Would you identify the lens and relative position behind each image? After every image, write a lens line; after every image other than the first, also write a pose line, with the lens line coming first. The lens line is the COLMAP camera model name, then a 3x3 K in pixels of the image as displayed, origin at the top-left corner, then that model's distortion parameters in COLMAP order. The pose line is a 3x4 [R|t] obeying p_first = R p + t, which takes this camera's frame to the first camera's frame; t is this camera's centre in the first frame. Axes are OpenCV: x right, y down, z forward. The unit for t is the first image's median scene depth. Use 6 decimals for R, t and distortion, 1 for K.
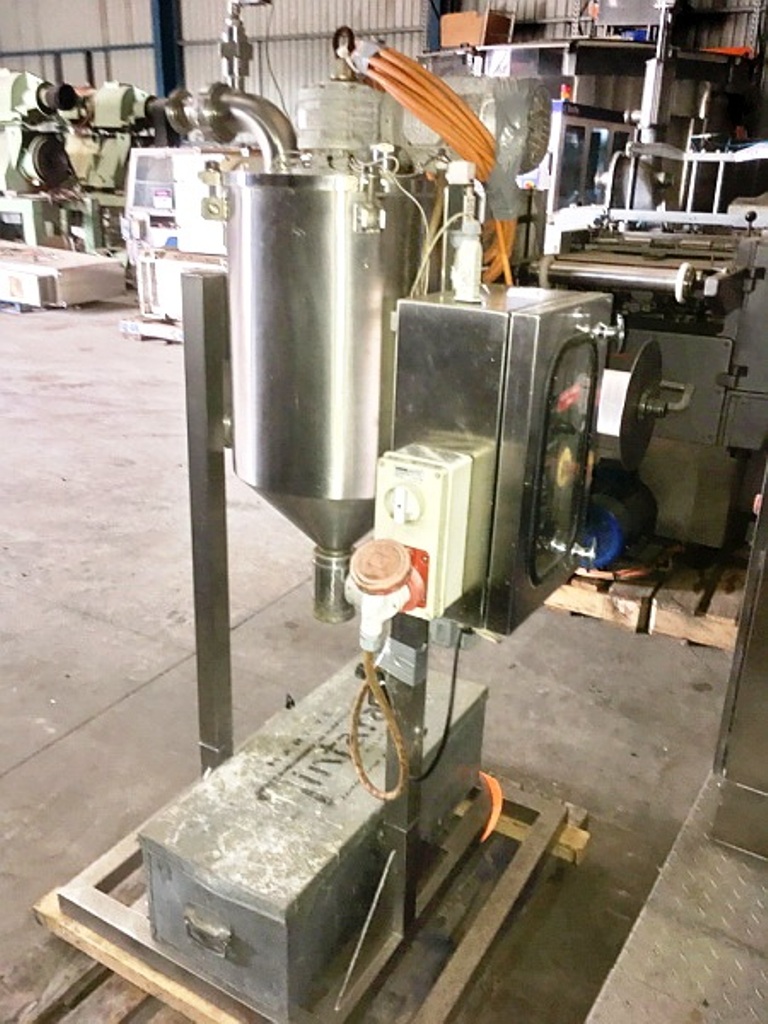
lens RADIAL K [[878.8, 0, 383.5], [0, 878.8, 511.1], [0, 0, 1]] dist [0.008537, -0.014087]
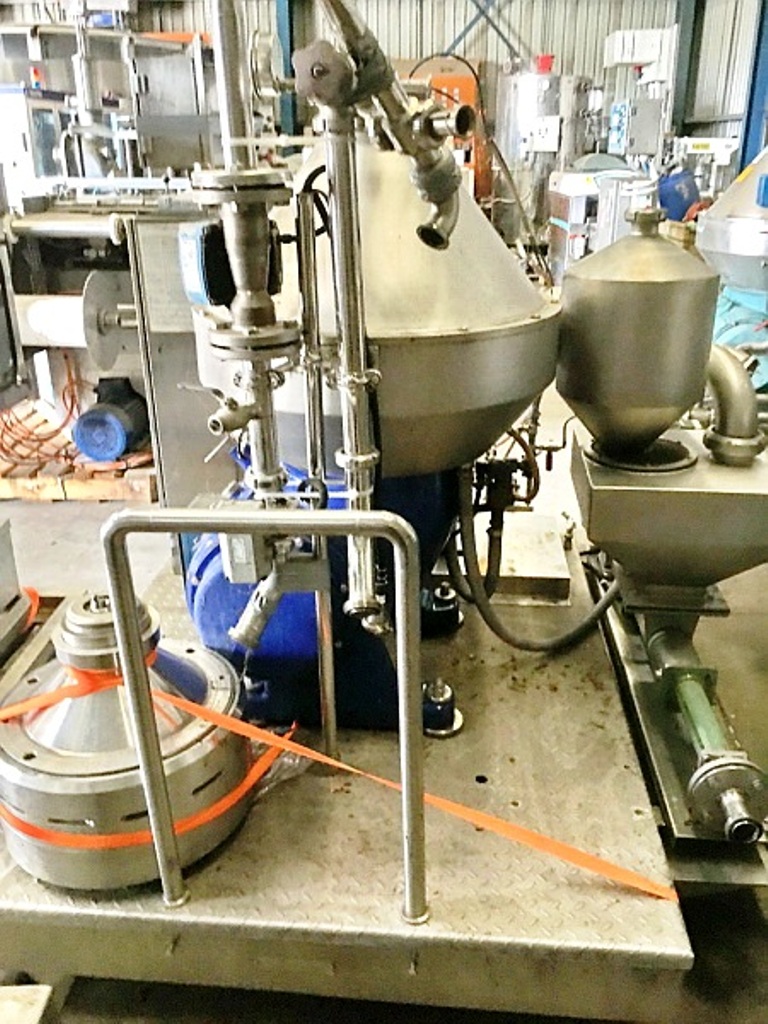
lens RADIAL K [[878.8, 0, 384.2], [0, 878.8, 513.3], [0, 0, 1]] dist [0.008537, -0.014087]
pose [[0.884477, -0.202456, 0.420372, 0.039146], [0.190175, 0.979148, 0.071433, 0.120603], [-0.426069, 0.016764, 0.904535, -0.319299]]
